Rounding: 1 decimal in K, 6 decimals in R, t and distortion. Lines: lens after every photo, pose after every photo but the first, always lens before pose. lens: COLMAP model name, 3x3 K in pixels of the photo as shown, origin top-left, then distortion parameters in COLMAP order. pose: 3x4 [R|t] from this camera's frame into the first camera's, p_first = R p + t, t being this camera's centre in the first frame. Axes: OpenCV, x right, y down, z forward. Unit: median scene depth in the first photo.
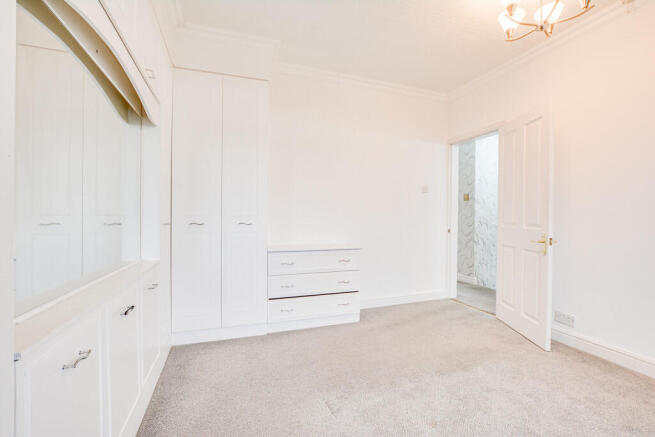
lens RADIAL K [[297.4, 0, 331.2], [0, 297.4, 216.7], [0, 0, 1]] dist [-0.021041, 0.002984]
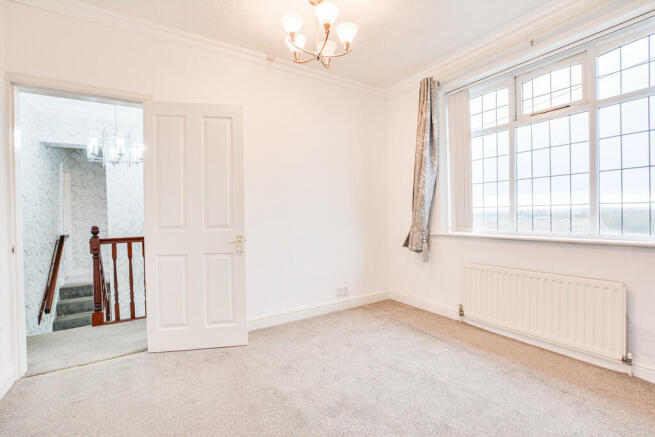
lens RADIAL K [[297.4, 0, 320.7], [0, 297.4, 214.4], [0, 0, 1]] dist [-0.021041, 0.002984]
pose [[-0.229980, -0.007200, 0.973169, -0.337690], [0.015333, 0.999822, 0.011021, -0.017117], [-0.973075, 0.017456, -0.229829, 0.924172]]
